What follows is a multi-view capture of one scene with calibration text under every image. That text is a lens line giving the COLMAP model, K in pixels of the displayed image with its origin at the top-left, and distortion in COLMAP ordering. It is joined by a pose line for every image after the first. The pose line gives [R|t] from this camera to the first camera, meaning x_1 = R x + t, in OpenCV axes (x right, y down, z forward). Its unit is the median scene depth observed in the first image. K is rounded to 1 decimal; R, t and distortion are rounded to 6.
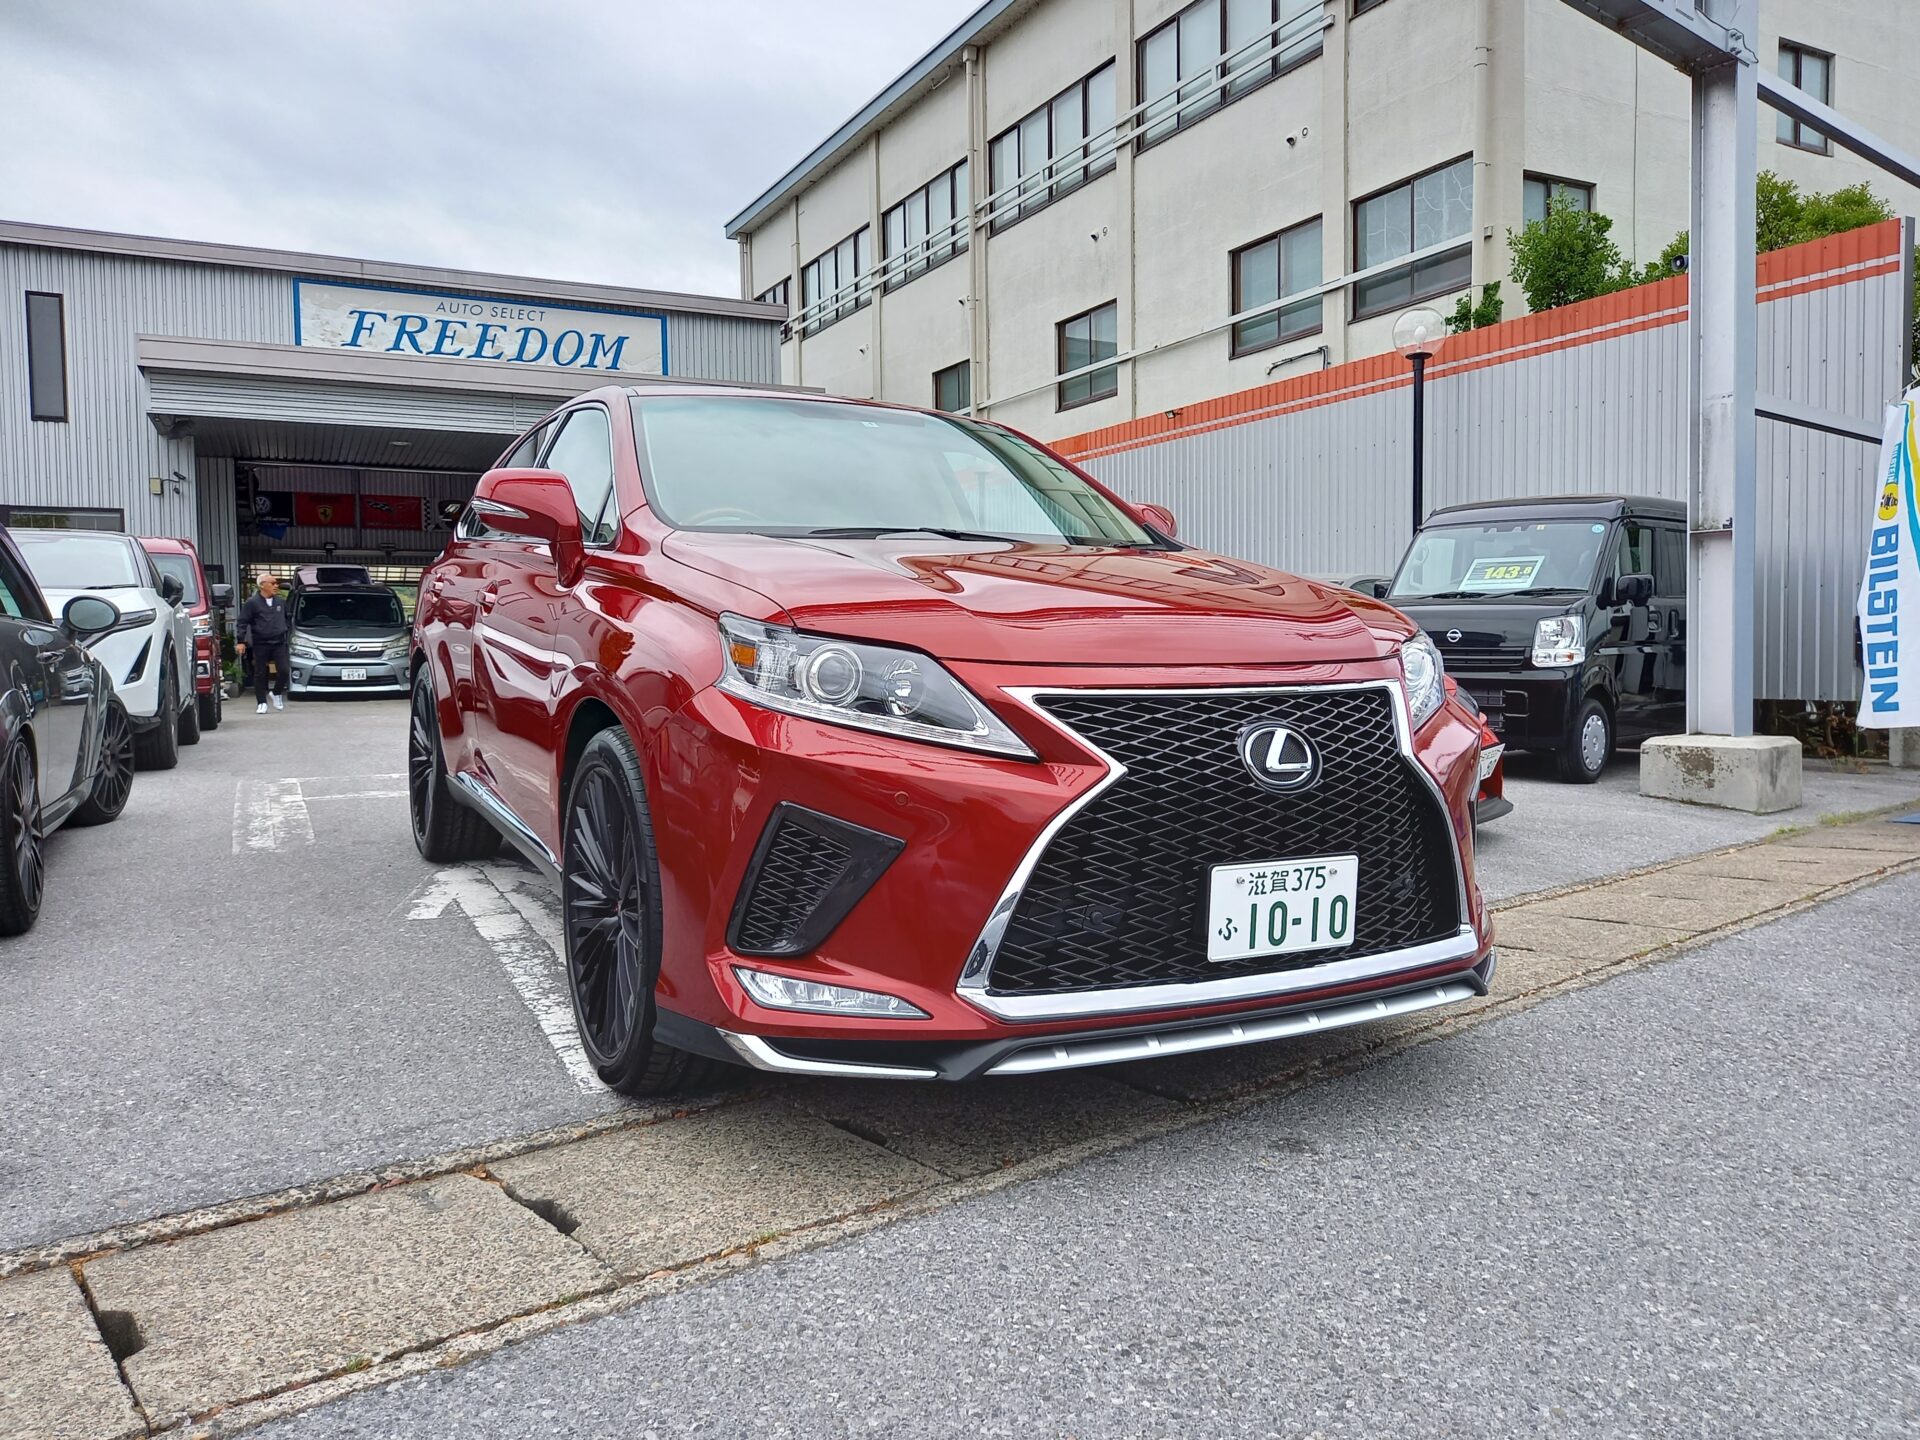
lens RADIAL K [[1409.8, 0, 953.9], [0, 1409.8, 692.2], [0, 0, 1]] dist [0.049353, -0.042340]
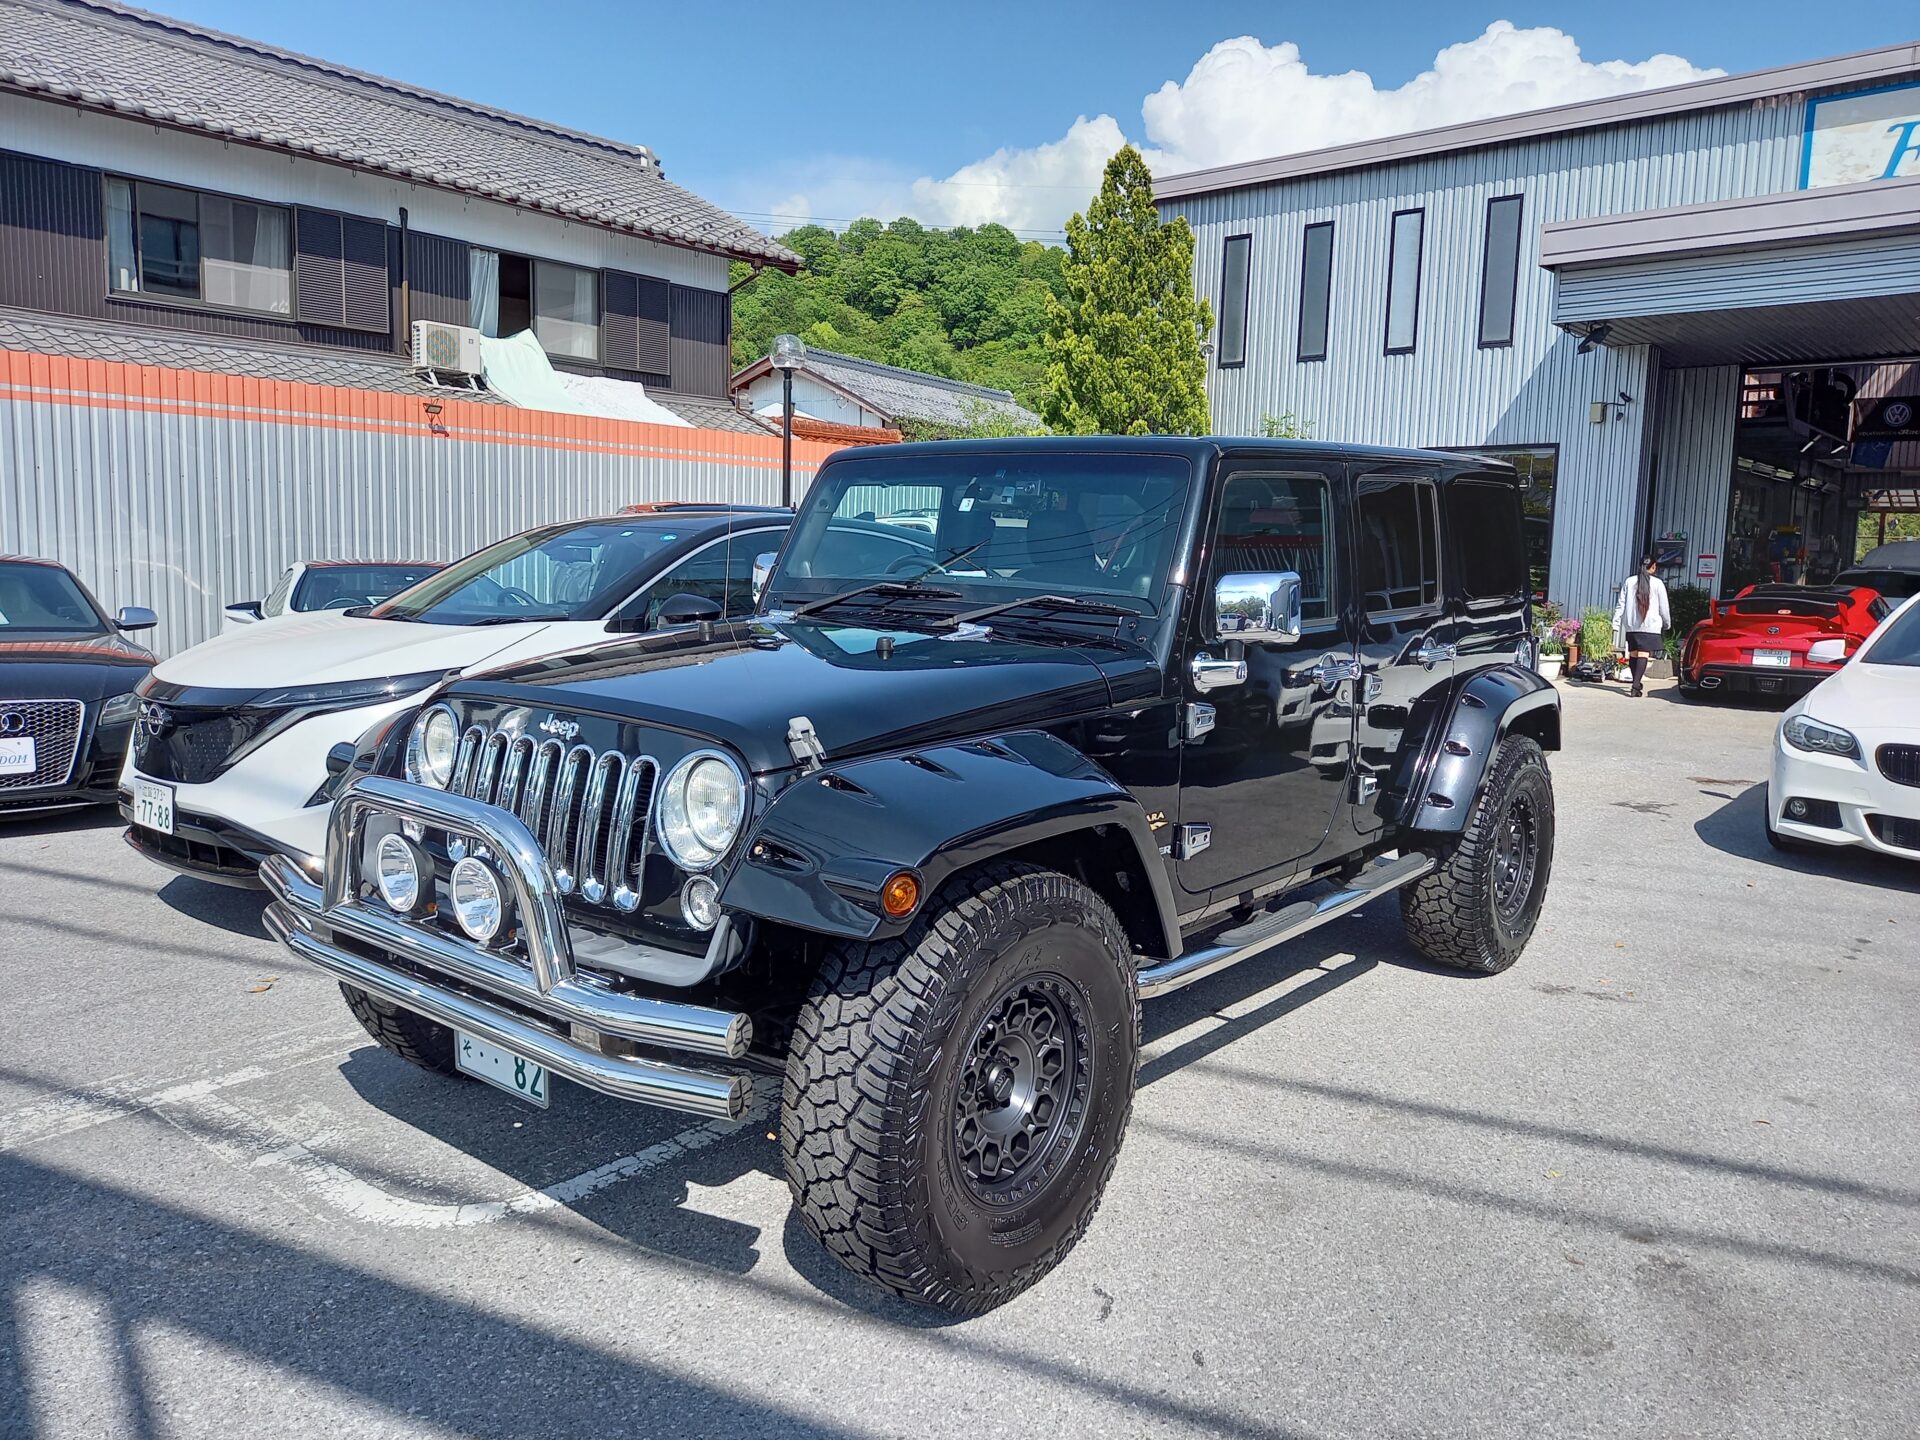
lens RADIAL K [[1409.8, 0, 964.6], [0, 1409.8, 694.6], [0, 0, 1]] dist [0.049353, -0.042340]
pose [[0.408025, 0.113966, -0.905830, 0.053408], [-0.054092, 0.993453, 0.100625, -0.051321], [0.911367, 0.007940, 0.411518, 0.375467]]
